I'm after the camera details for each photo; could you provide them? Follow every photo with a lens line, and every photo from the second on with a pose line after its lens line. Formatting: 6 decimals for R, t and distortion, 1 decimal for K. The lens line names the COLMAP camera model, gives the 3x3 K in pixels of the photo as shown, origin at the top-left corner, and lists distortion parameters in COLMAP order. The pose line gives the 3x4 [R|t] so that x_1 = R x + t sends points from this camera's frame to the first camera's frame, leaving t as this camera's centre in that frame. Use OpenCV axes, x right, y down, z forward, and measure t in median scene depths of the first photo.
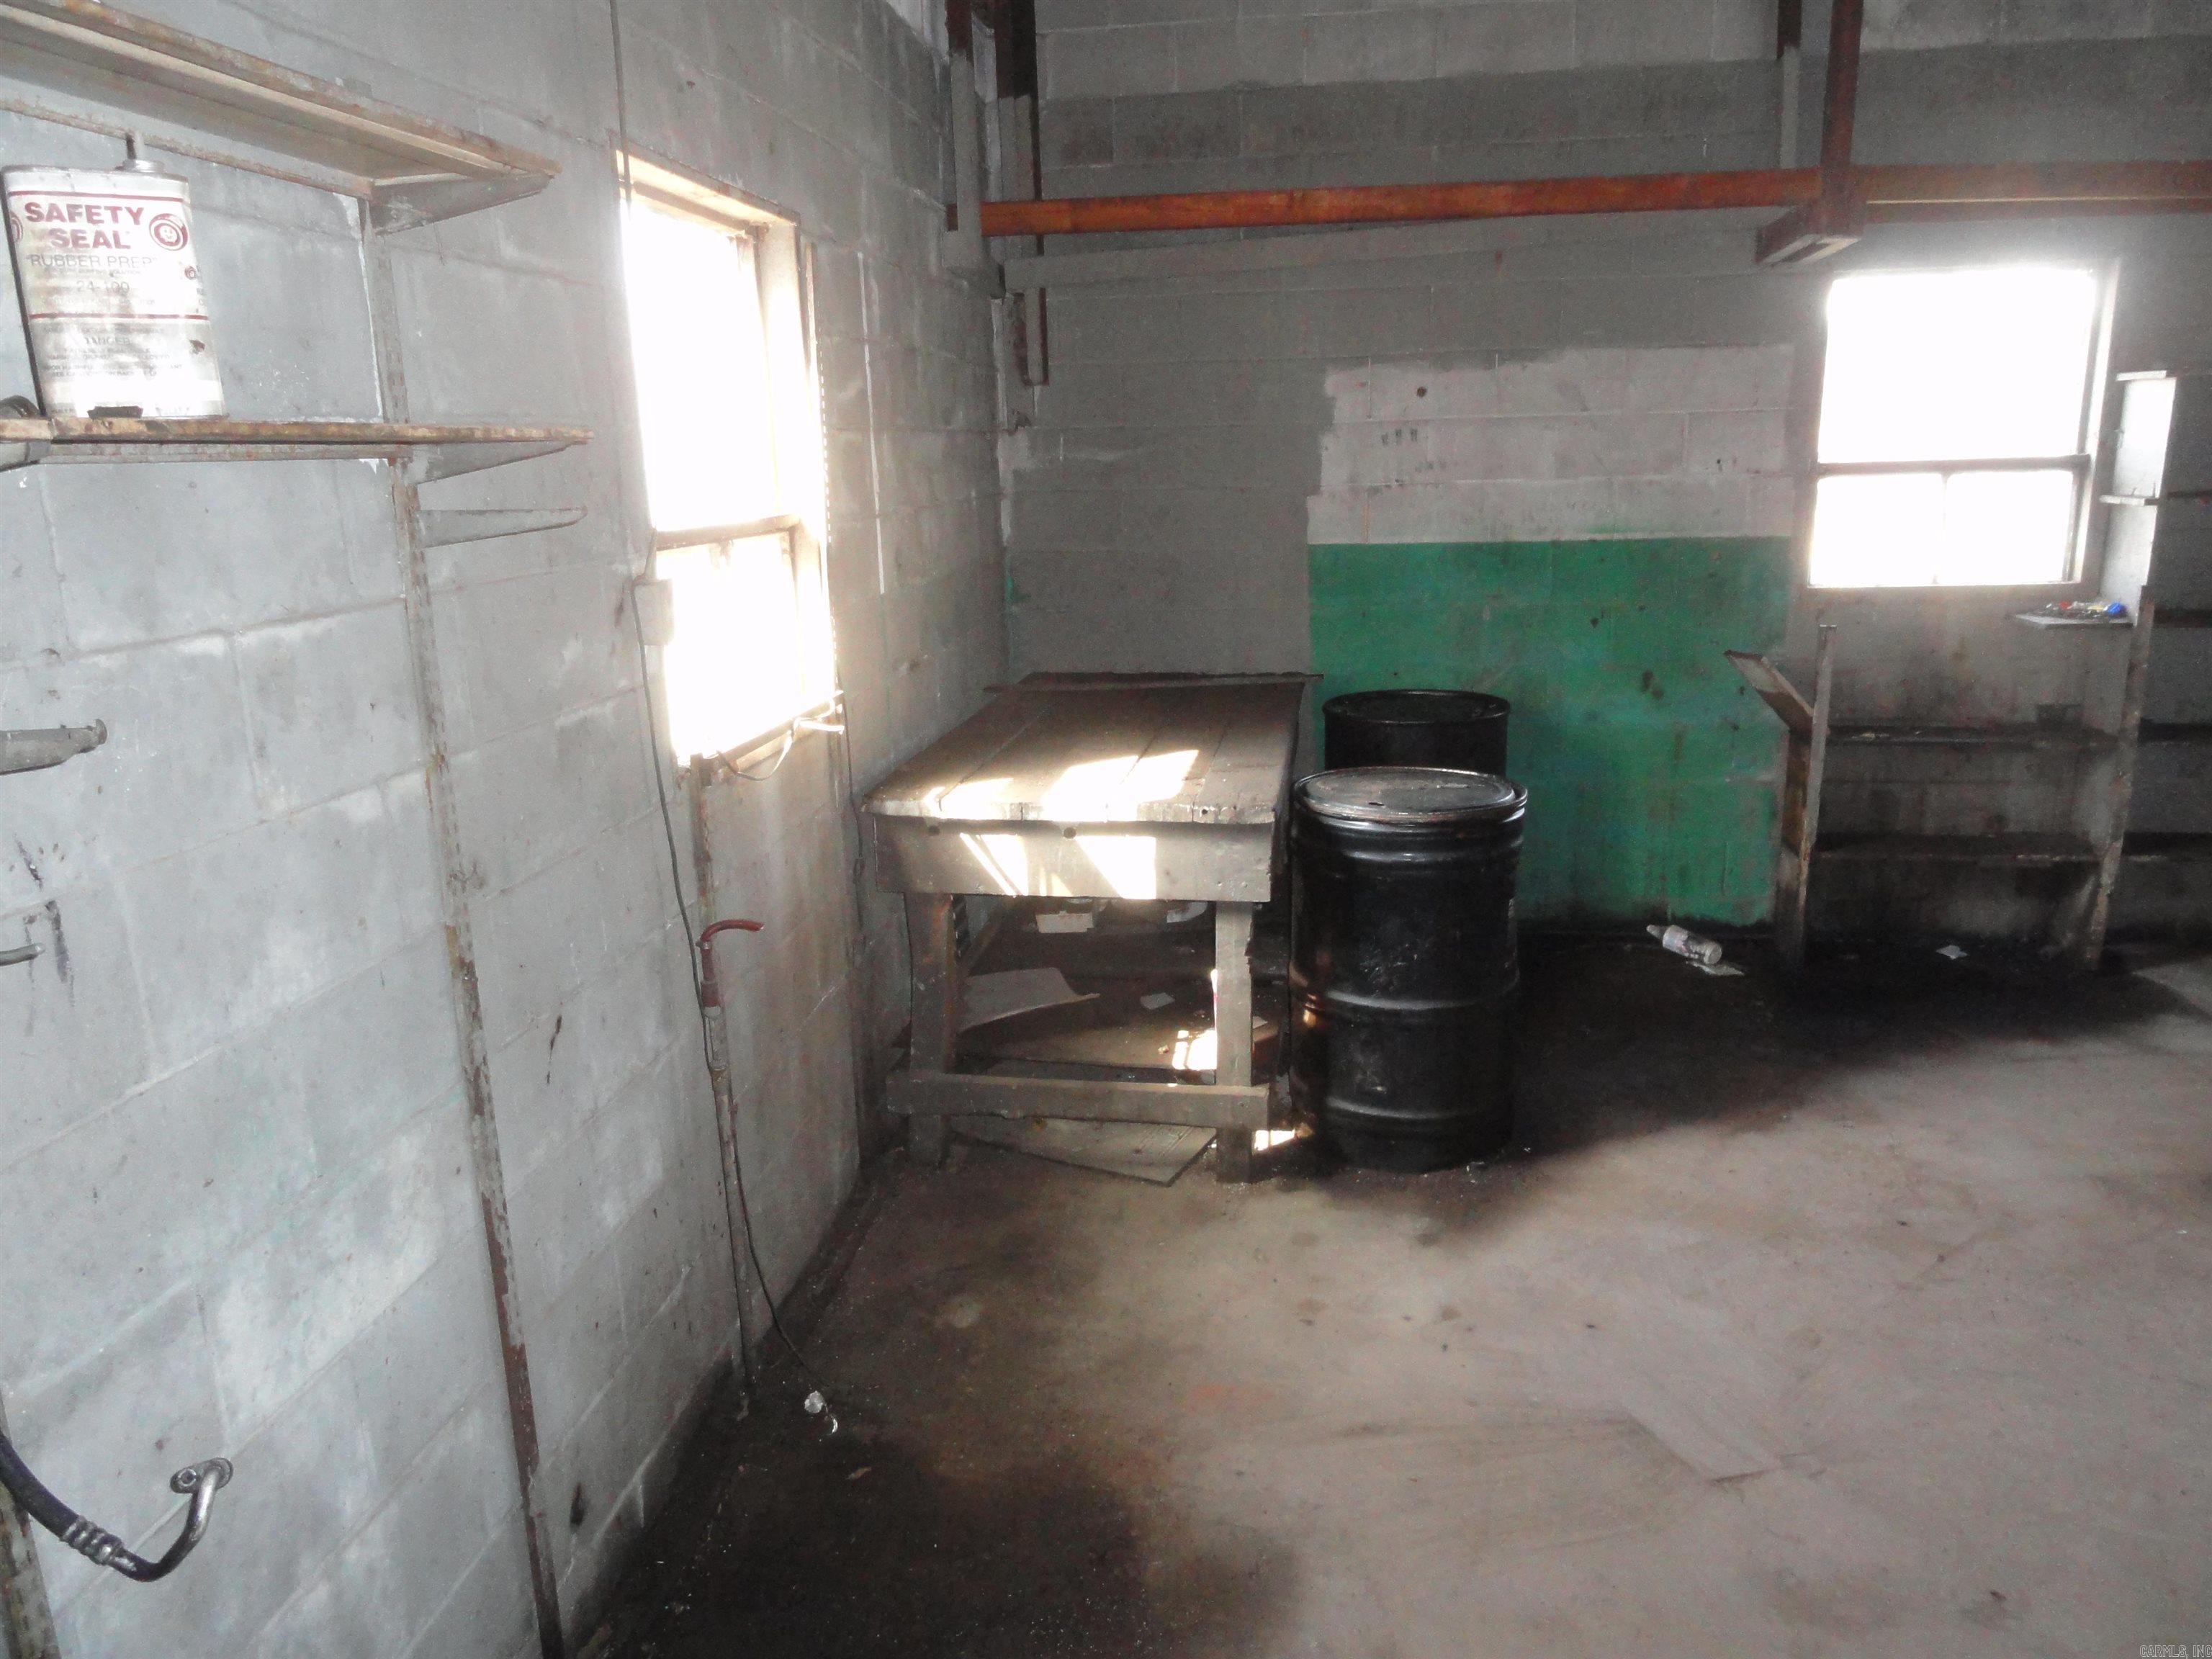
lens RADIAL K [[1543.3, 0, 1105.3], [0, 1543.3, 830.0], [0, 0, 1]] dist [-0.003261, 0.005969]
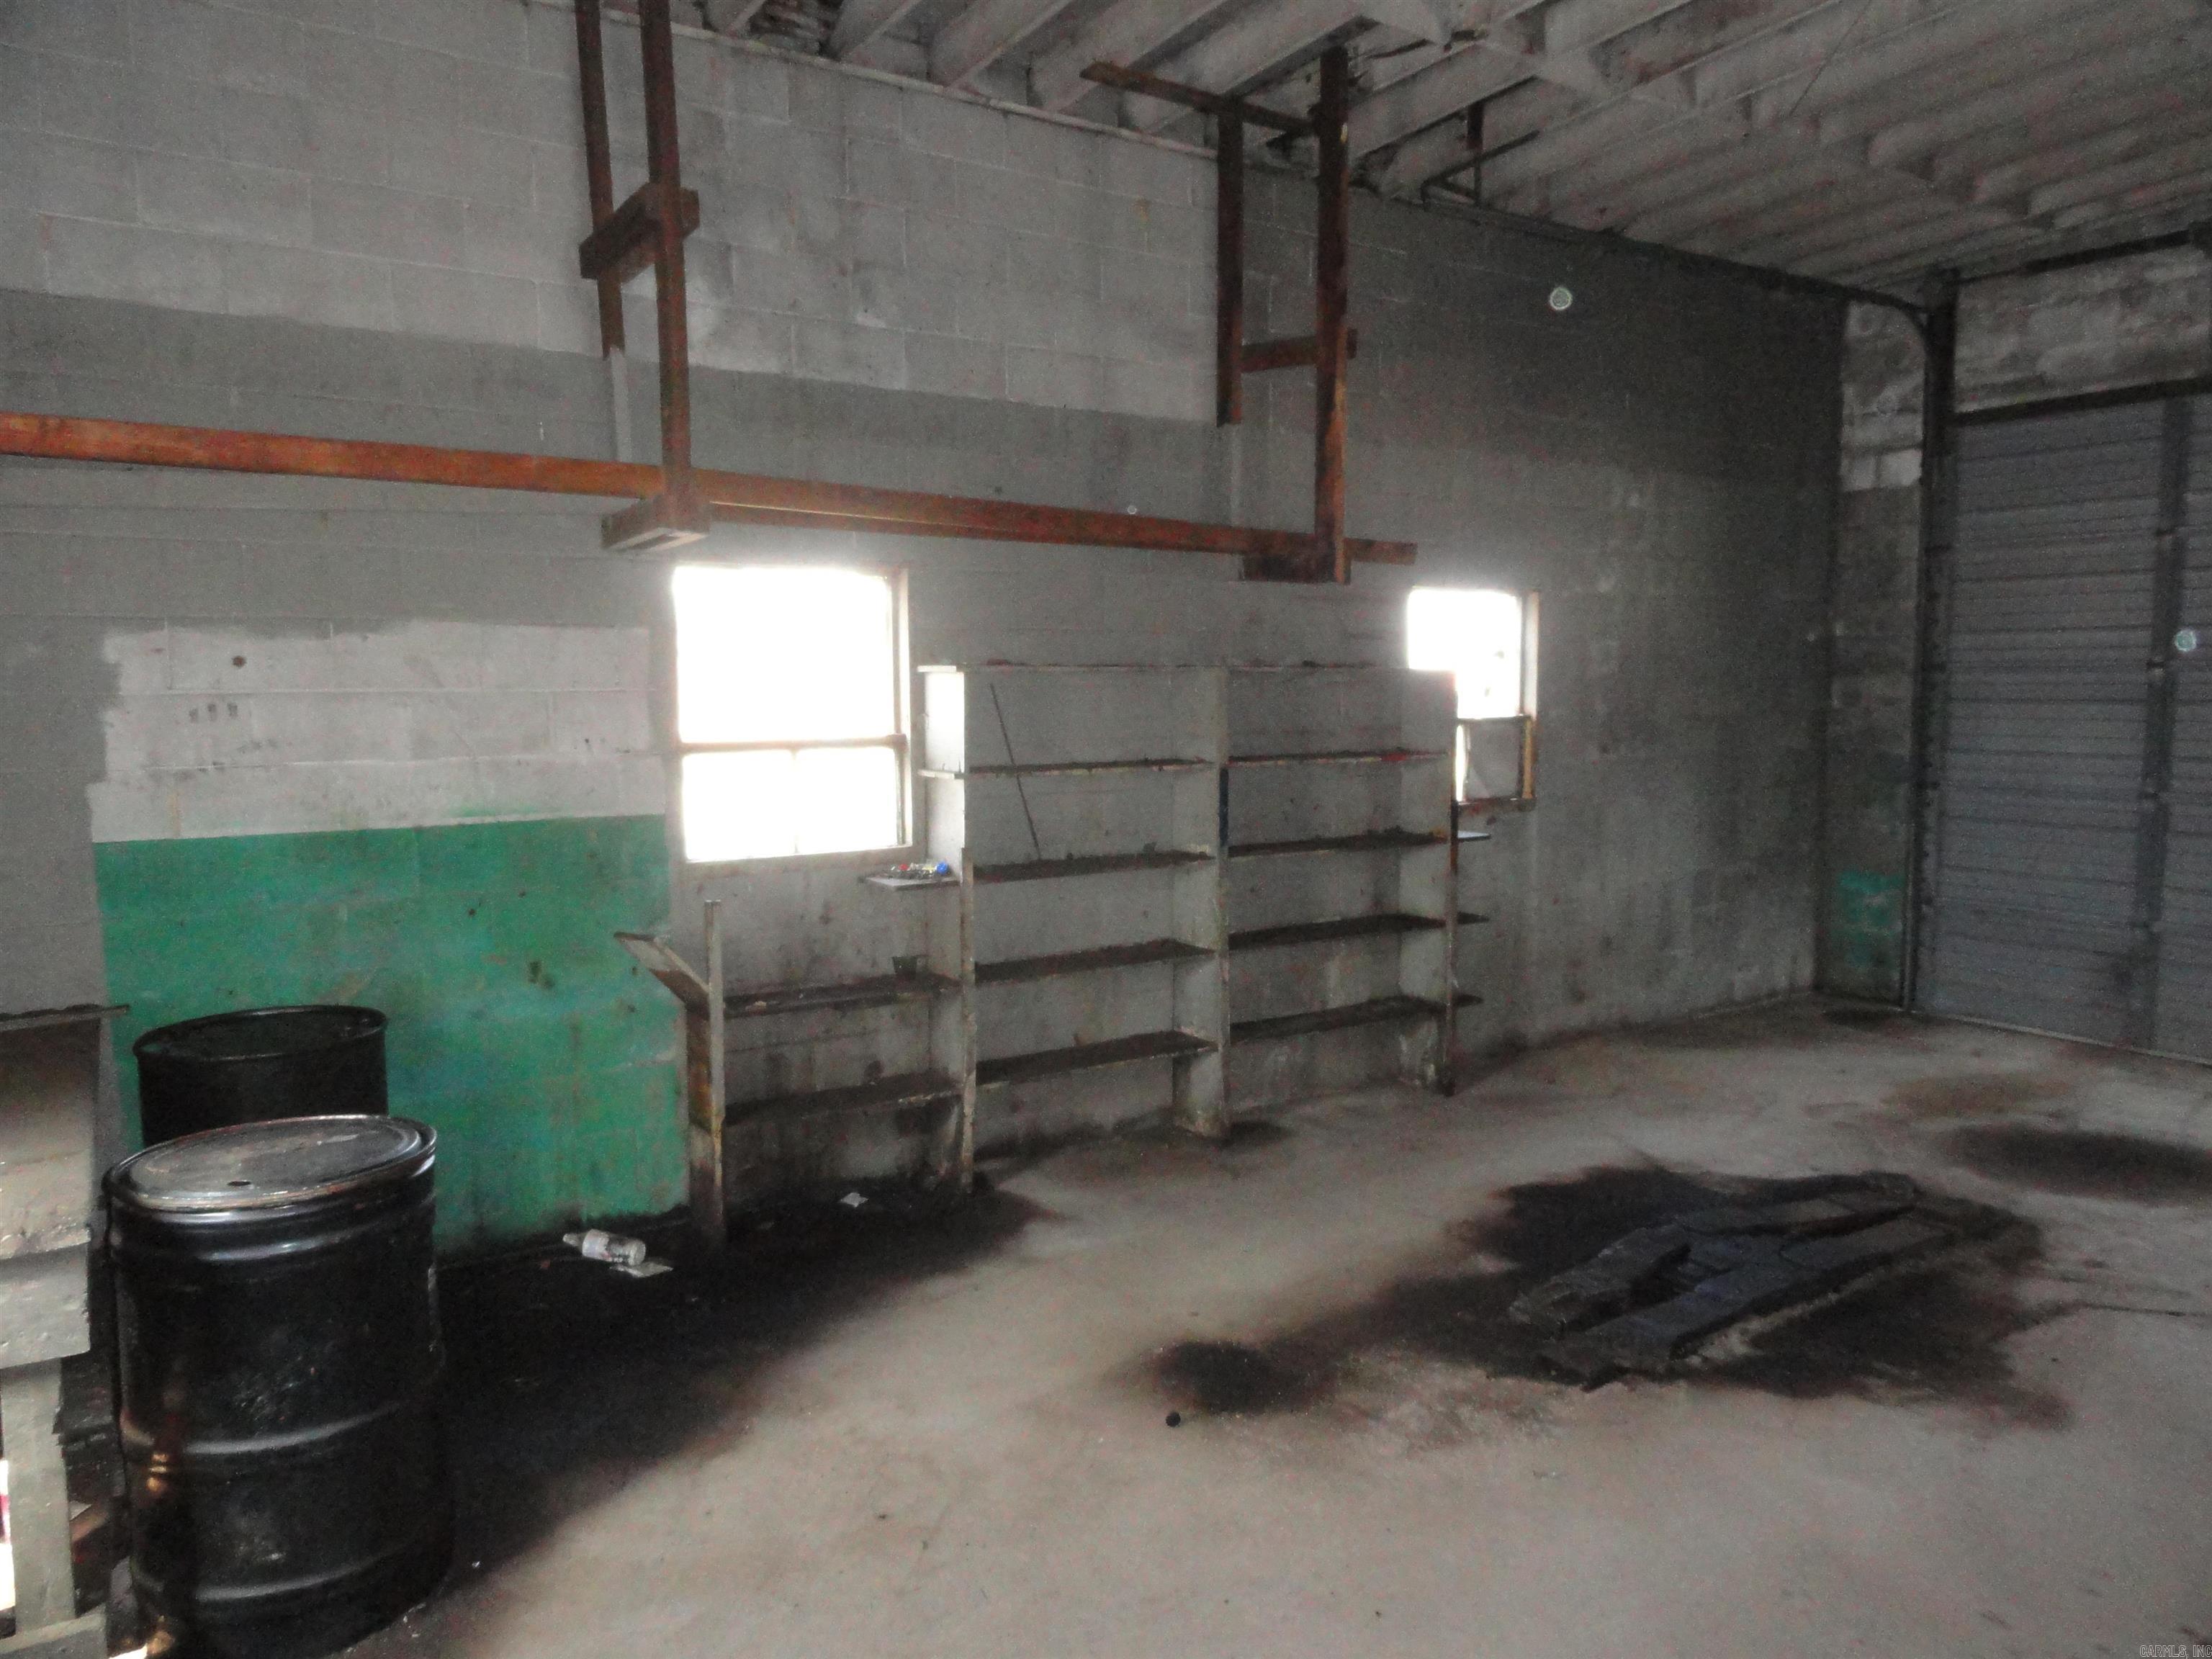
lens RADIAL K [[1543.3, 0, 1106.0], [0, 1543.3, 829.4], [0, 0, 1]] dist [-0.003261, 0.005969]
pose [[0.746294, -0.040513, 0.664383, -0.007330], [0.143354, 0.984505, -0.100995, -0.041484], [-0.649997, 0.170614, 0.740537, 0.081738]]
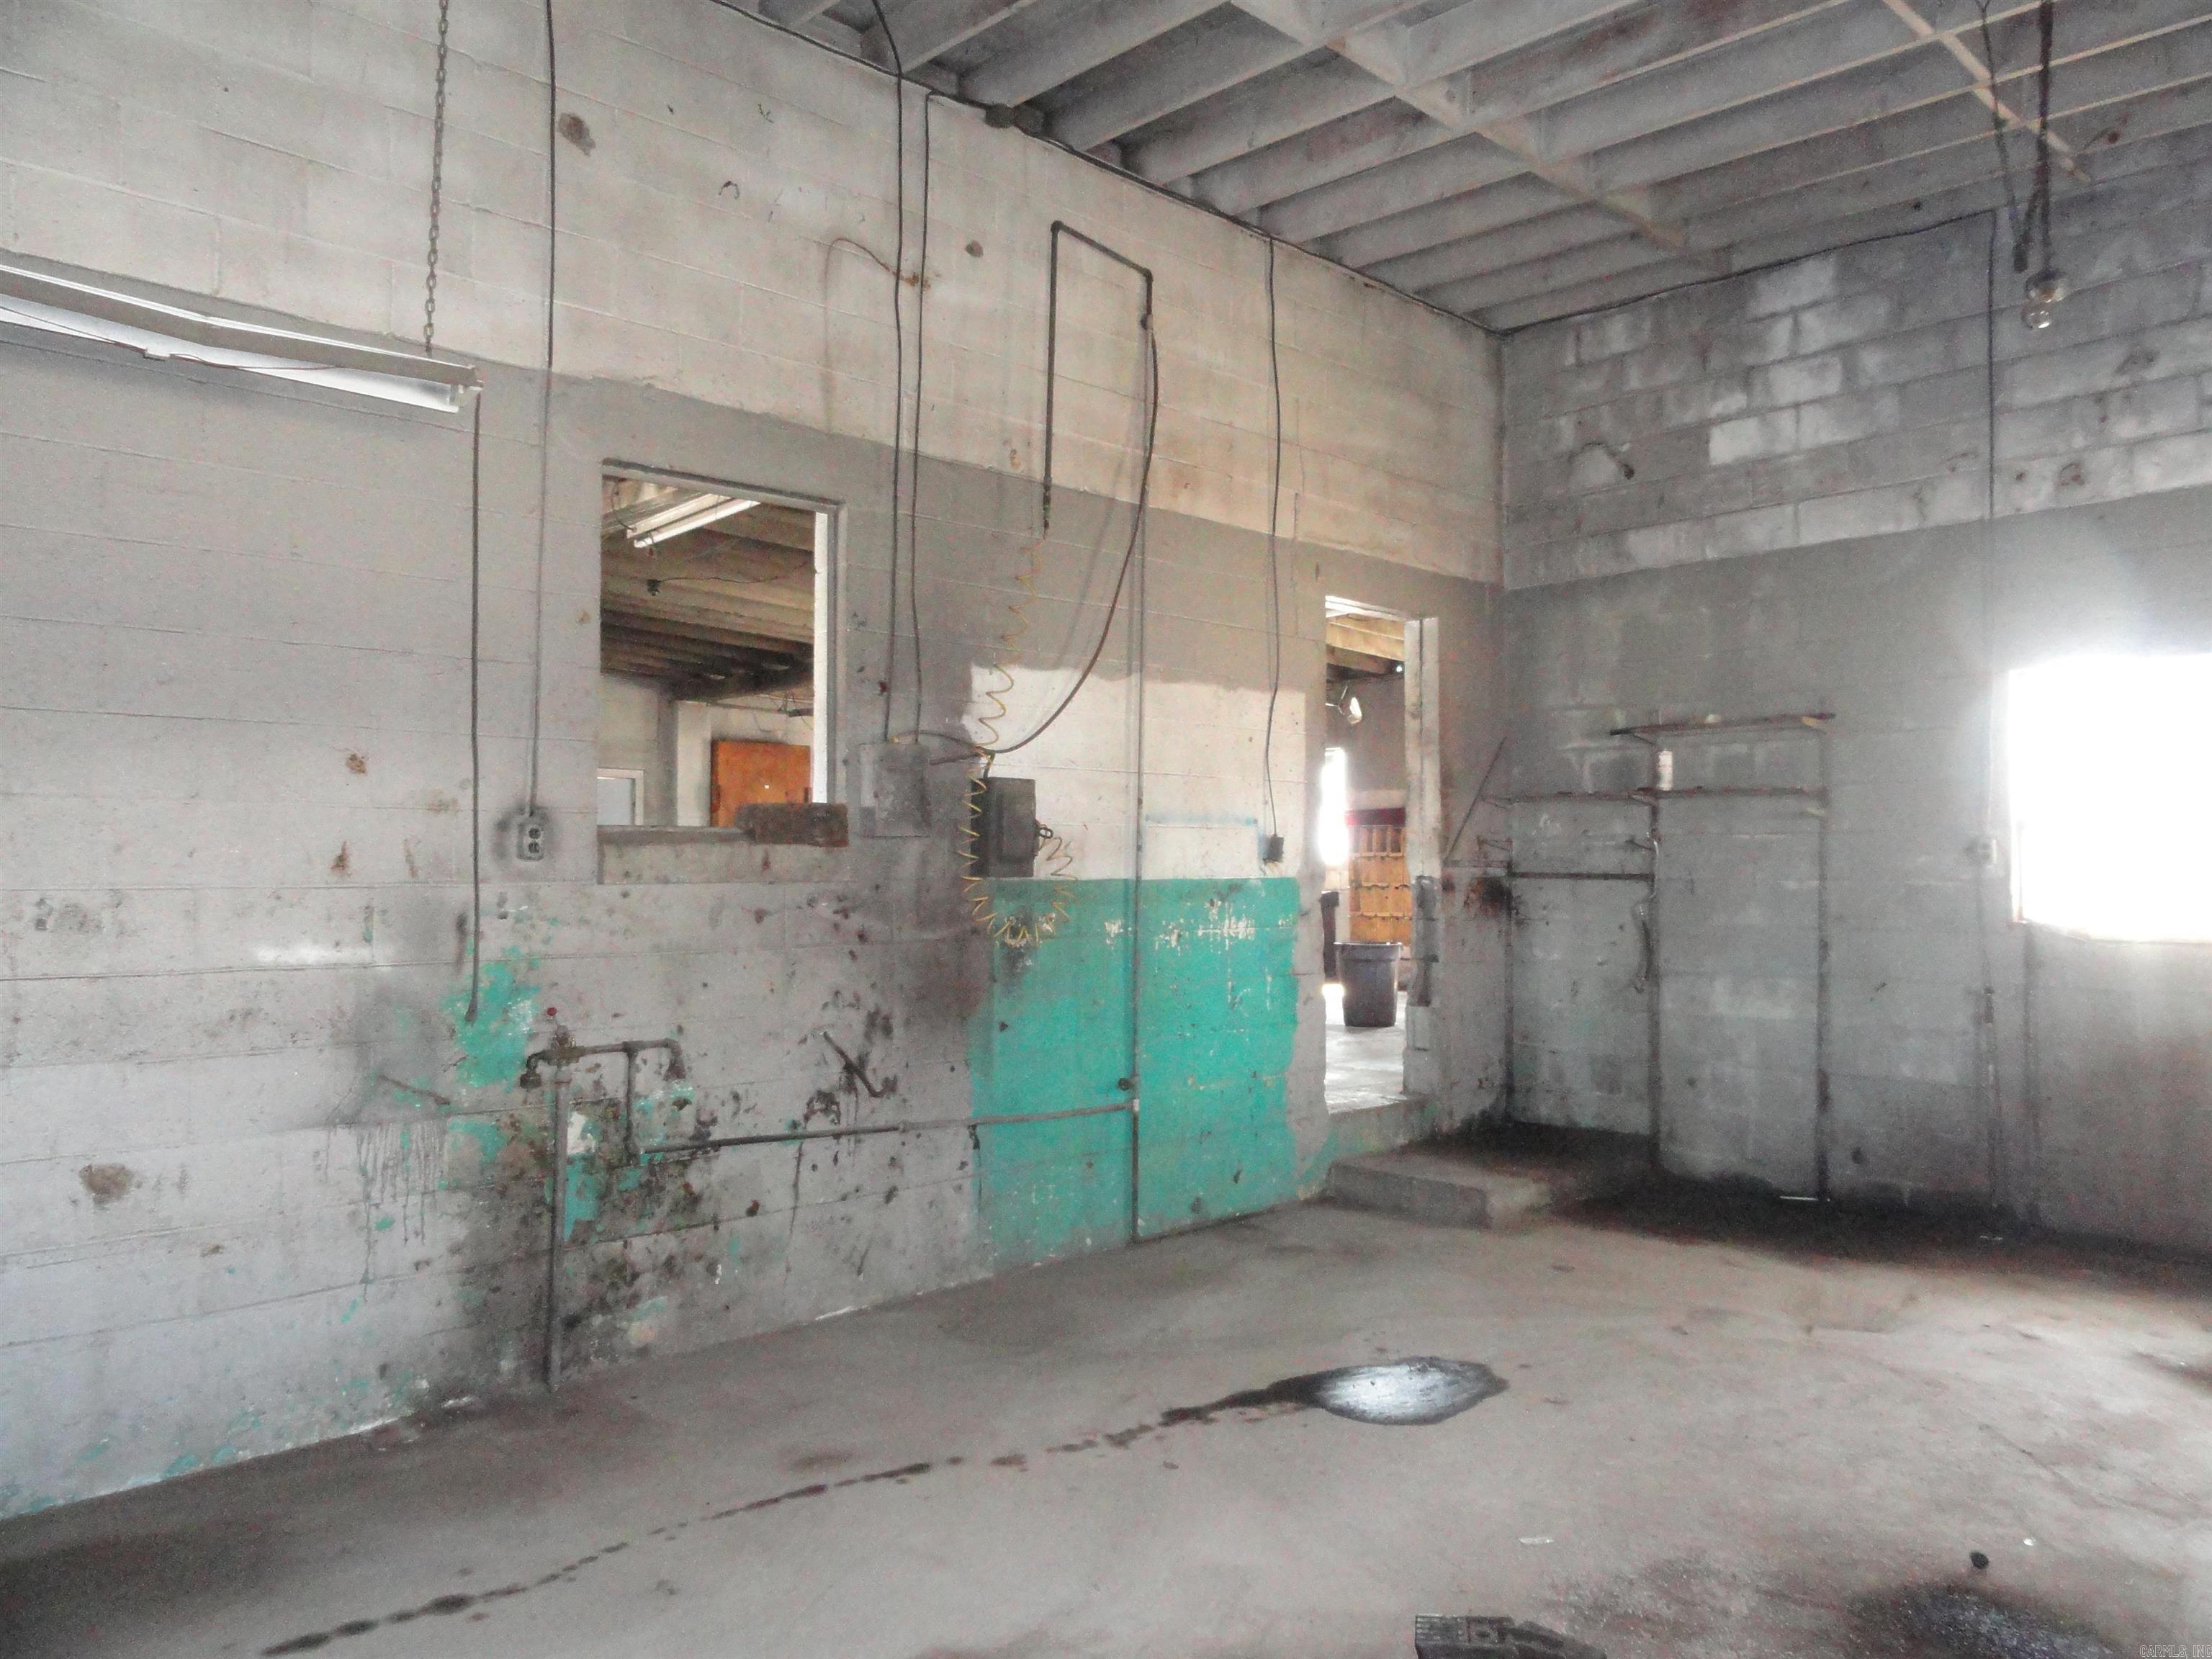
lens RADIAL K [[1543.3, 0, 1118.8], [0, 1543.3, 827.9], [0, 0, 1]] dist [-0.003261, 0.005969]
pose [[-0.629614, 0.013065, -0.776799, 1.340559], [-0.166438, 0.974377, 0.151290, -0.172098], [0.758871, 0.224543, -0.611306, 0.781925]]
